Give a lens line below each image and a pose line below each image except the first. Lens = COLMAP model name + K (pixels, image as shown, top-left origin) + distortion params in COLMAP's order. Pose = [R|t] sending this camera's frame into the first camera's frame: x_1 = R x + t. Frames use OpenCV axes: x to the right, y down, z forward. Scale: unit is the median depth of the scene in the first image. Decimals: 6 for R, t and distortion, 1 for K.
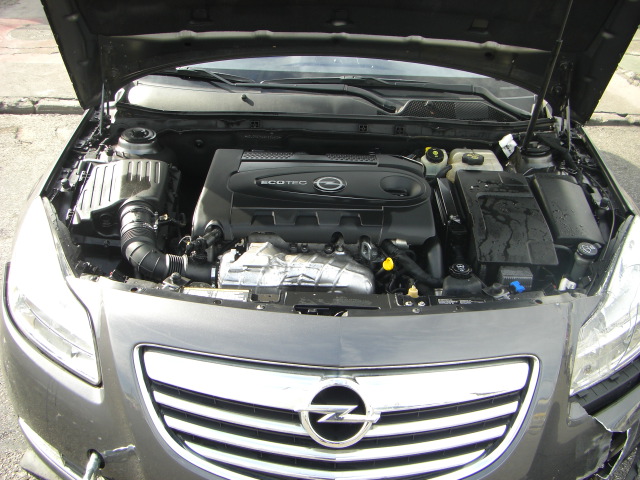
lens RADIAL K [[735.4, 0, 324.6], [0, 735.4, 237.3], [0, 0, 1]] dist [-0.135489, 0.000000]
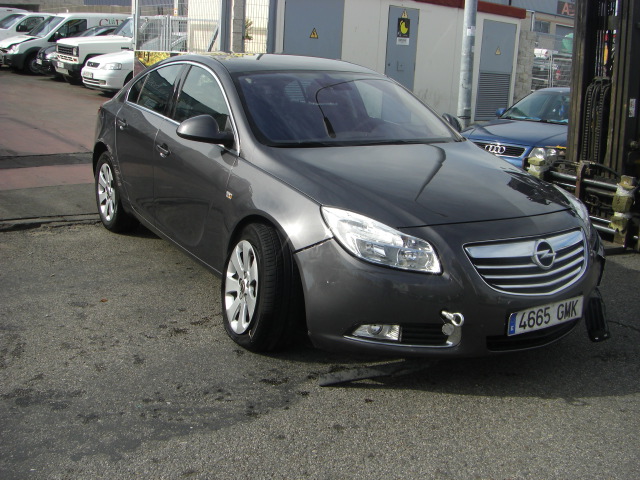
lens RADIAL K [[735.4, 0, 321.9], [0, 735.4, 244.3], [0, 0, 1]] dist [-0.135489, 0.000000]
pose [[0.832430, -0.142785, 0.535419, -1.712902], [0.232835, 0.966925, -0.104136, 0.272747], [-0.502841, 0.211350, 0.838142, -0.555519]]
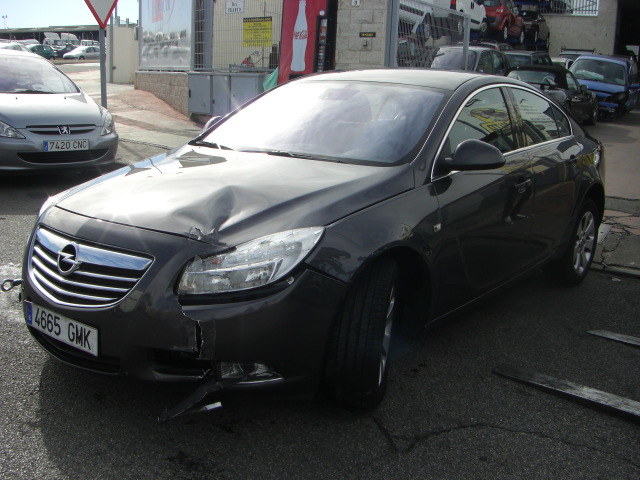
lens RADIAL K [[735.4, 0, 323.1], [0, 735.4, 244.2], [0, 0, 1]] dist [-0.135489, 0.000000]
pose [[0.782171, 0.133082, -0.608685, 1.730731], [-0.280854, 0.947351, -0.153776, 0.299720], [0.556174, 0.291231, 0.778367, -0.191316]]
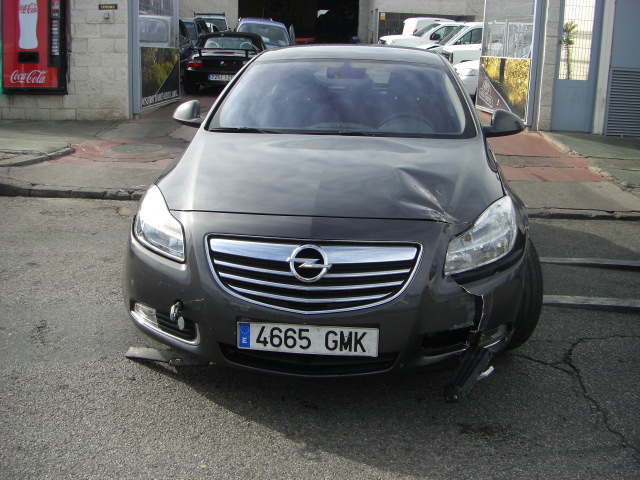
lens RADIAL K [[735.4, 0, 314.9], [0, 735.4, 244.1], [0, 0, 1]] dist [-0.135489, 0.000000]
pose [[0.994804, 0.008458, -0.101454, 0.215071], [-0.028371, 0.980098, -0.196475, 0.537952], [0.097774, 0.198333, 0.975246, -0.826650]]
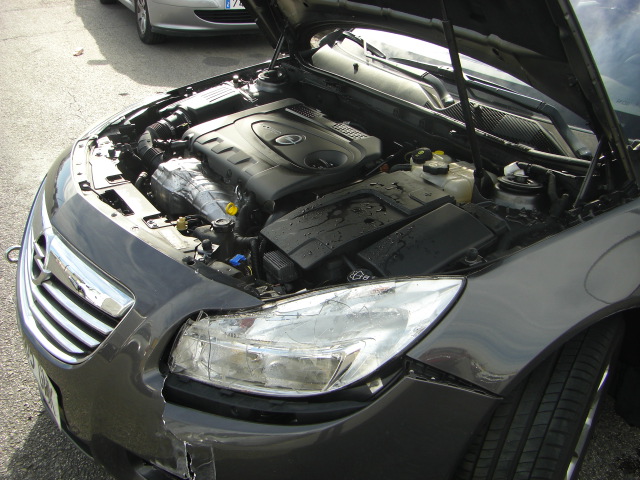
lens RADIAL K [[735.4, 0, 316.8], [0, 735.4, 242.3], [0, 0, 1]] dist [-0.135489, 0.000000]
pose [[0.512928, 0.349525, -0.784051, 1.169135], [-0.381897, 0.910903, 0.156237, -0.149632], [0.768804, 0.219288, 0.600711, 0.584136]]
